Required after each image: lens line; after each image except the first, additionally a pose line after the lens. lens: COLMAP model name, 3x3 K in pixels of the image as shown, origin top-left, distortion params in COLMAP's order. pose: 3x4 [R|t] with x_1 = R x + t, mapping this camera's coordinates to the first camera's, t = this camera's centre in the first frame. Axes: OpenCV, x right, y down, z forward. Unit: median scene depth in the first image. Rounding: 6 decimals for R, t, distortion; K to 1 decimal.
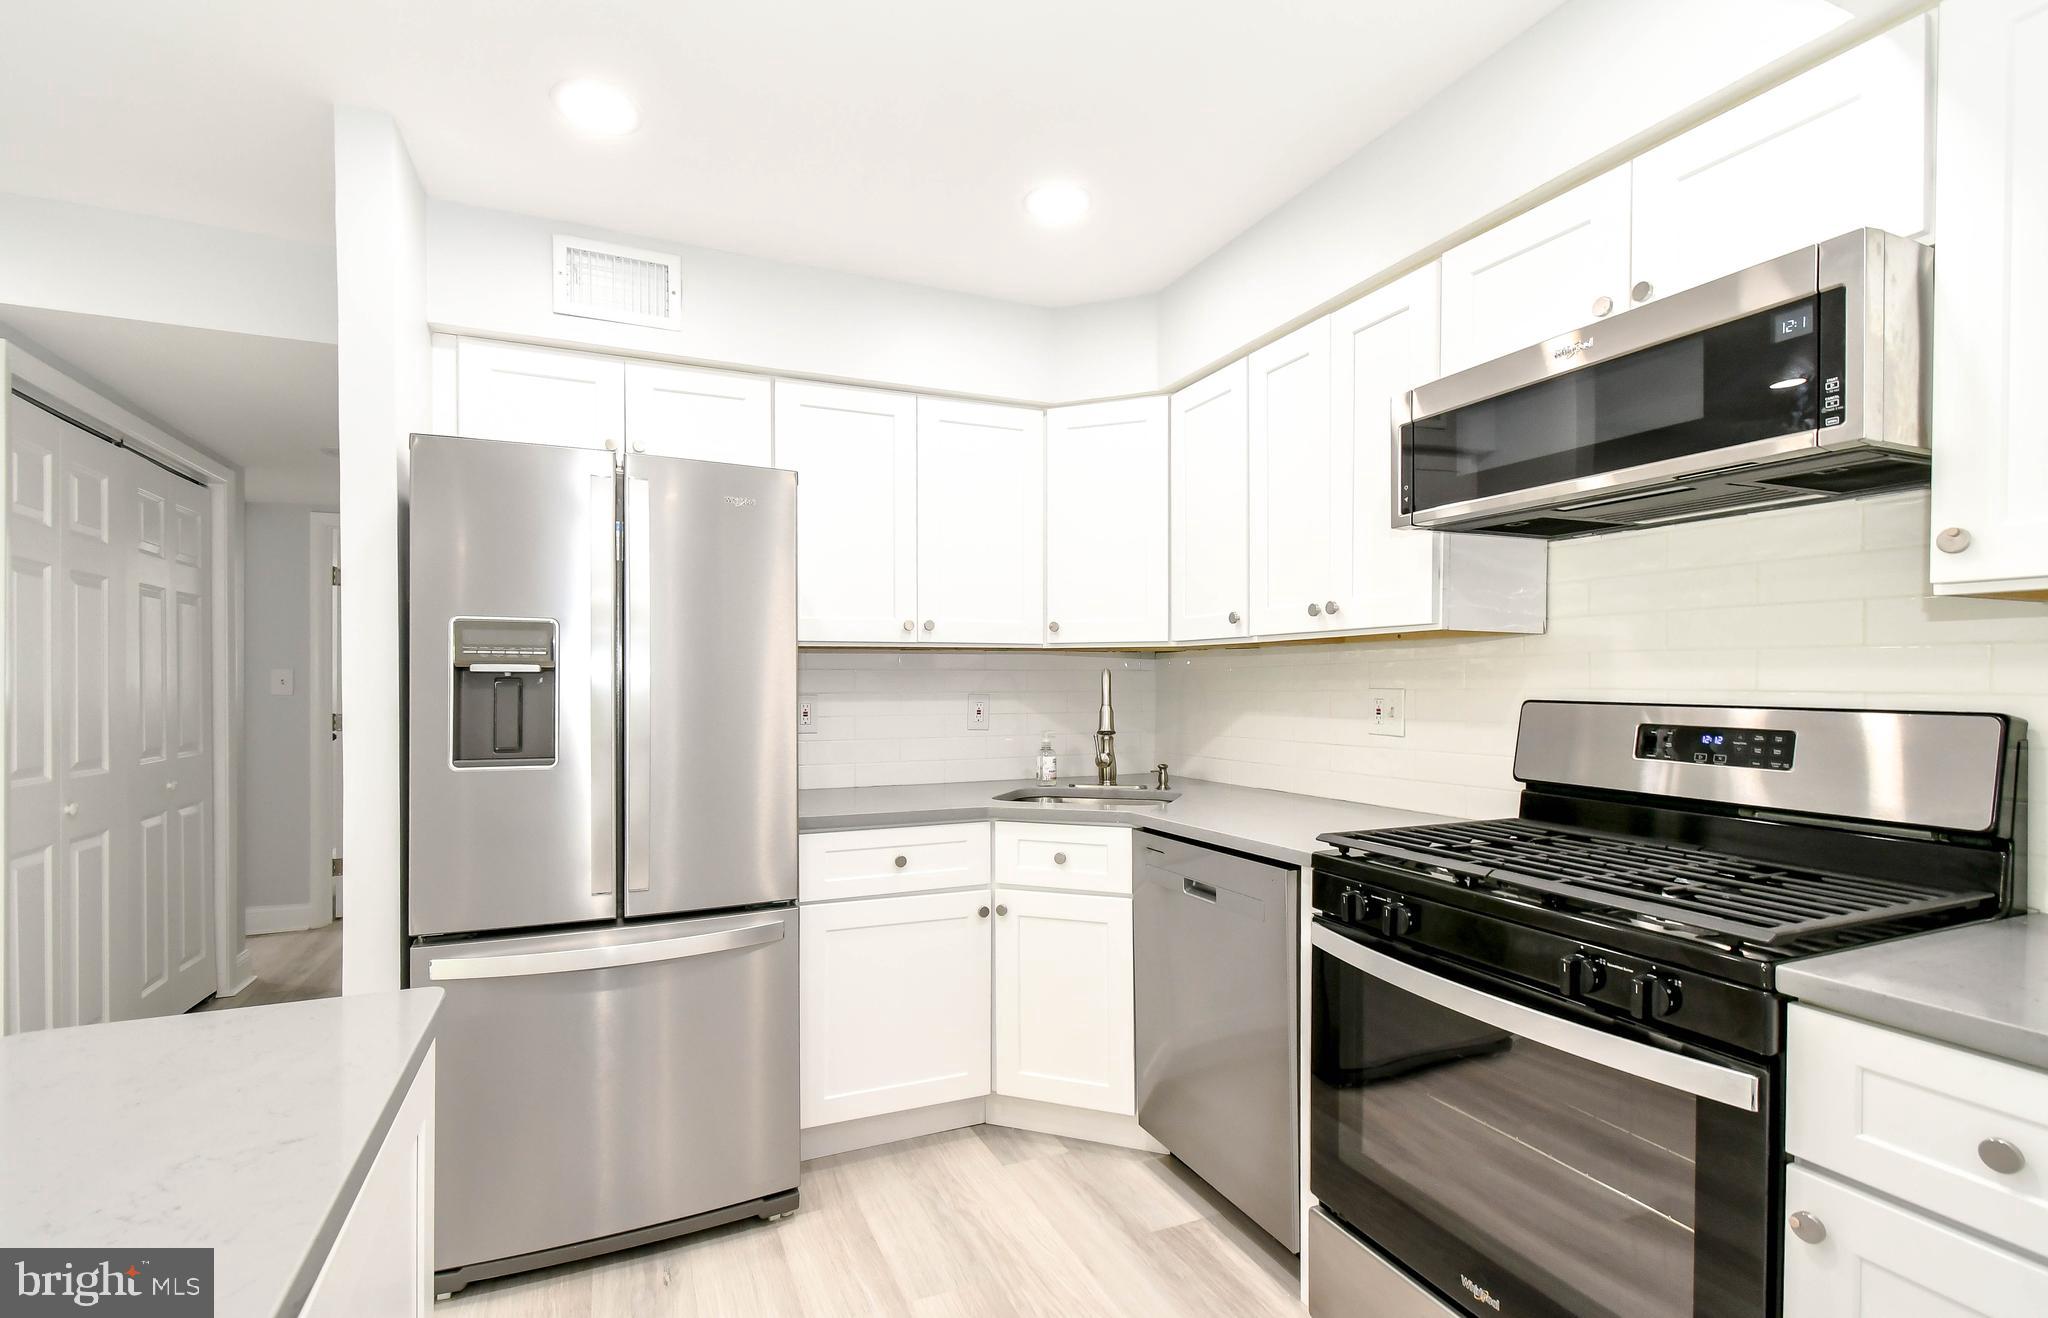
lens RADIAL K [[929.0, 0, 1018.8], [0, 929.0, 687.0], [0, 0, 1]] dist [-0.000719, -0.000266]
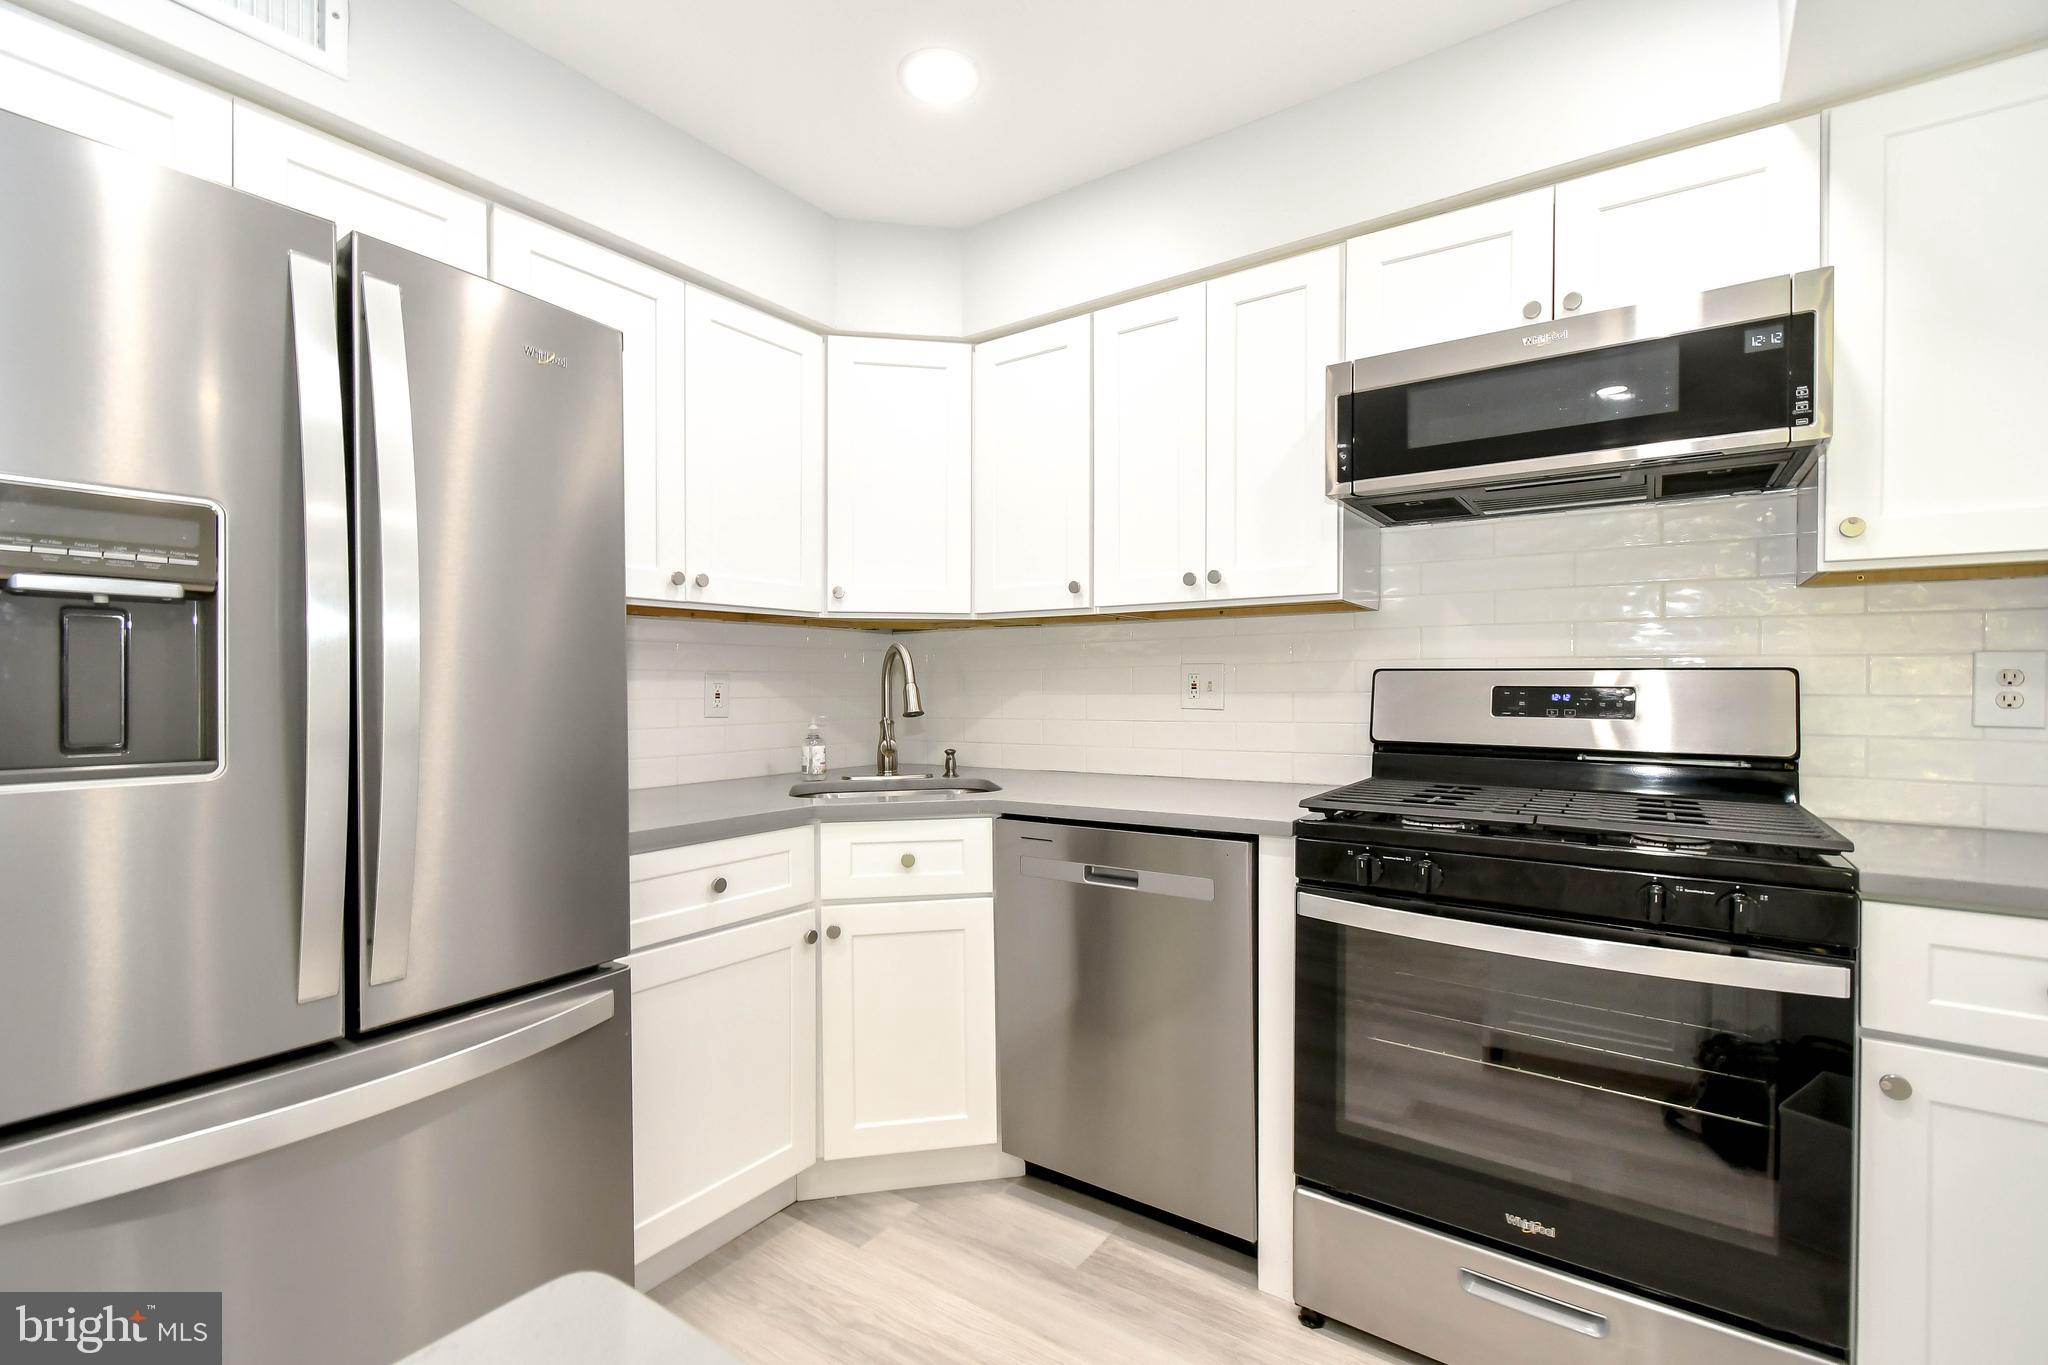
lens RADIAL K [[901.2, 0, 1018.2], [0, 901.2, 686.4], [0, 0, 1]] dist [0.001816, 0.000051]
pose [[0.855485, -0.001275, 0.517826, -0.356799], [0.003444, 0.999989, -0.003227, 0.035479], [-0.517817, 0.004545, 0.855480, 0.299321]]
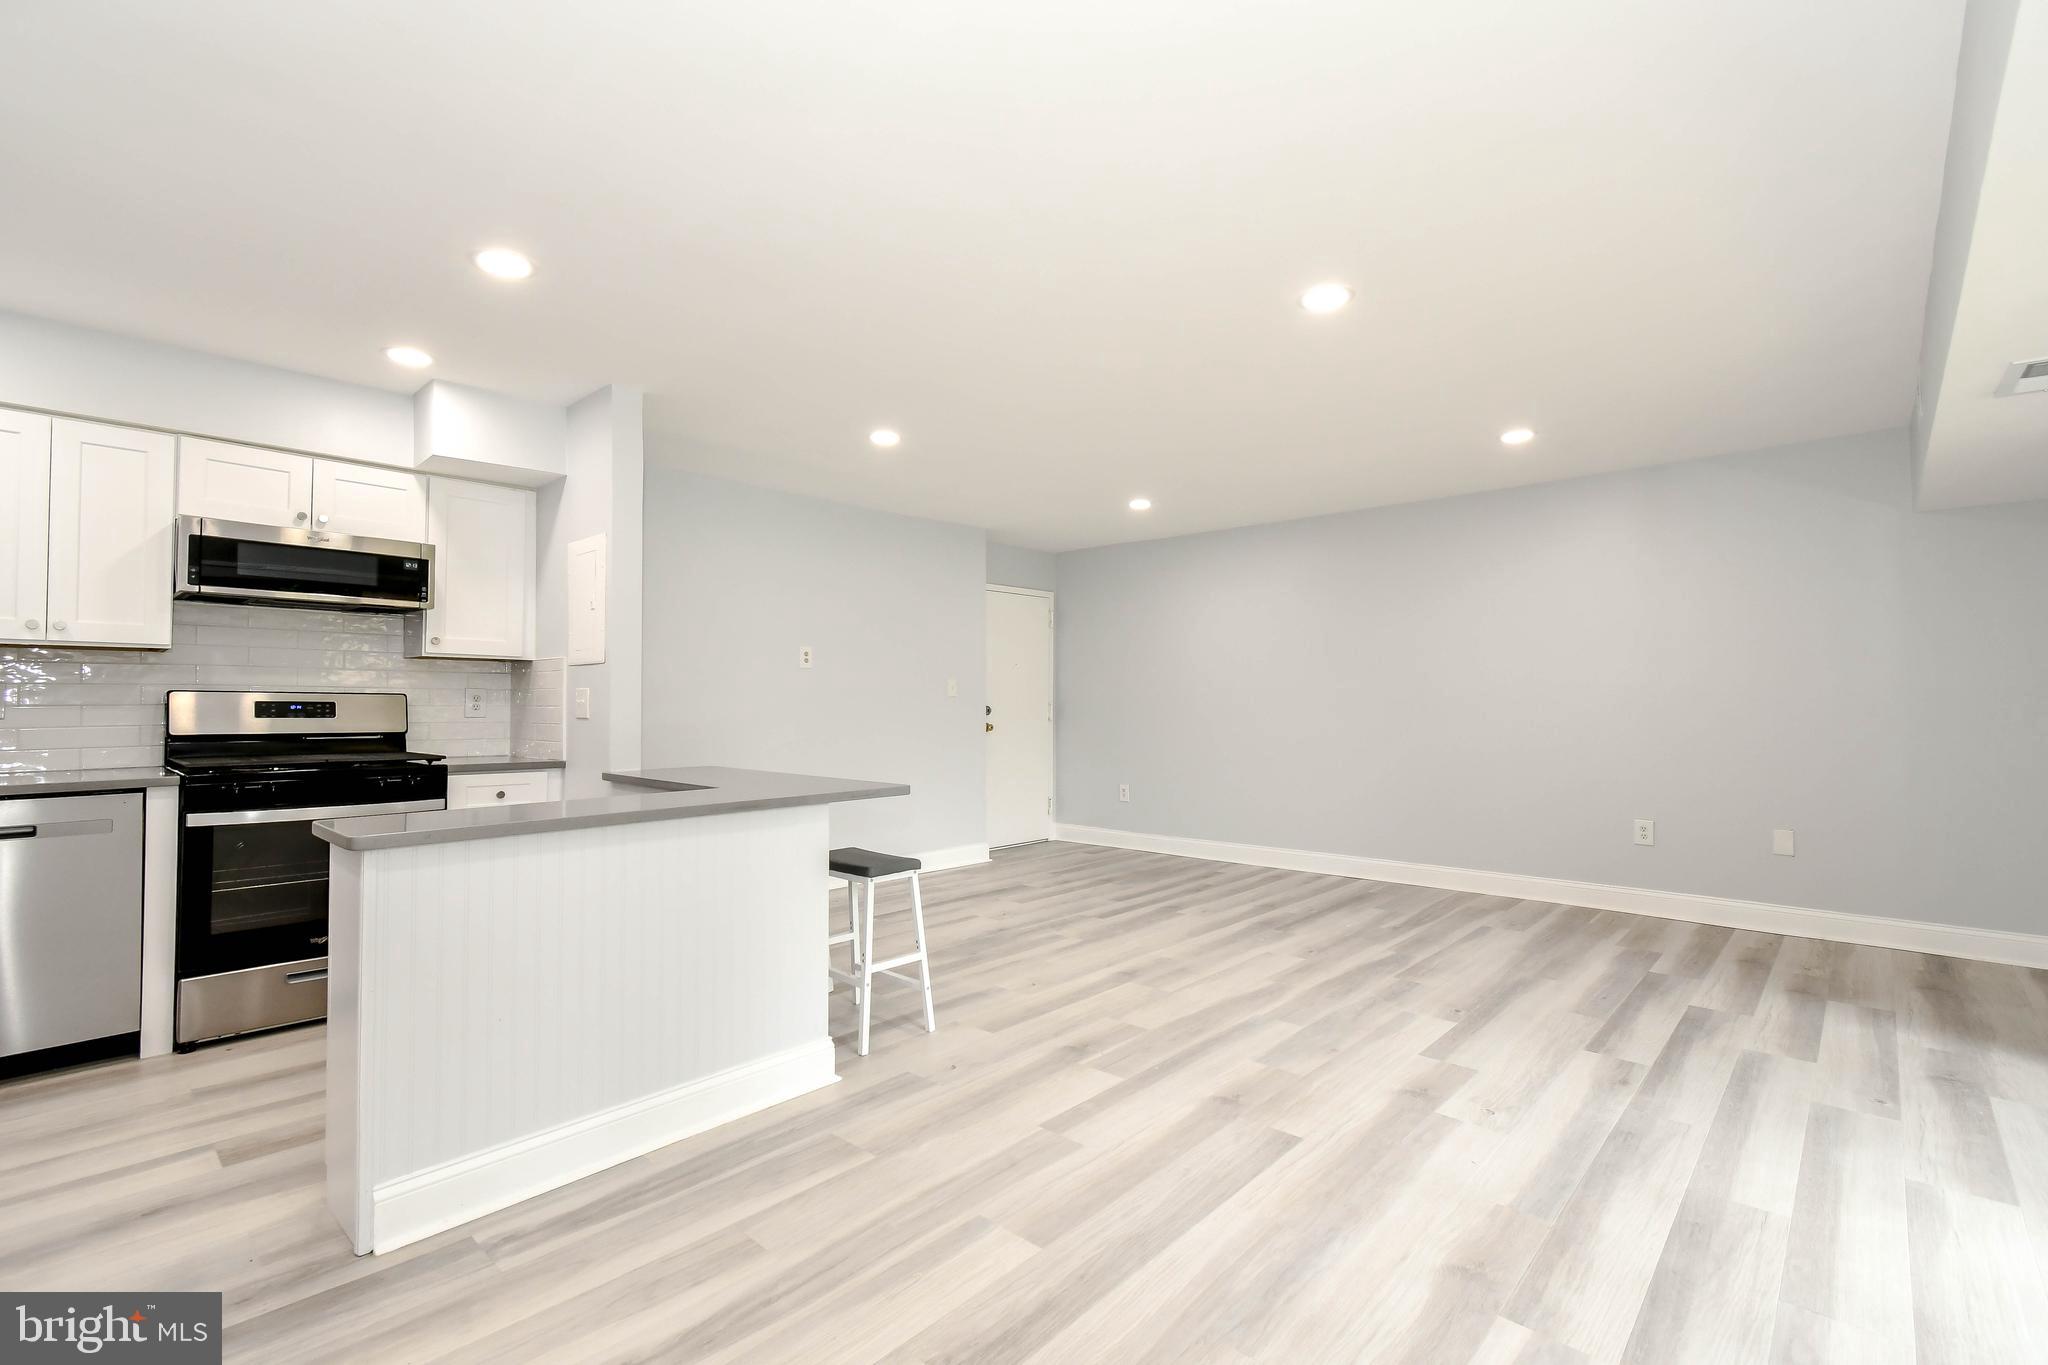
lens RADIAL K [[906.7, 0, 1025.7], [0, 906.7, 687.1], [0, 0, 1]] dist [0.002019, -0.000134]
pose [[-0.404117, 0.015551, 0.914575, -1.619015], [0.002818, 0.999872, -0.015756, 0.038476], [-0.914703, -0.003790, -0.404109, 0.210537]]
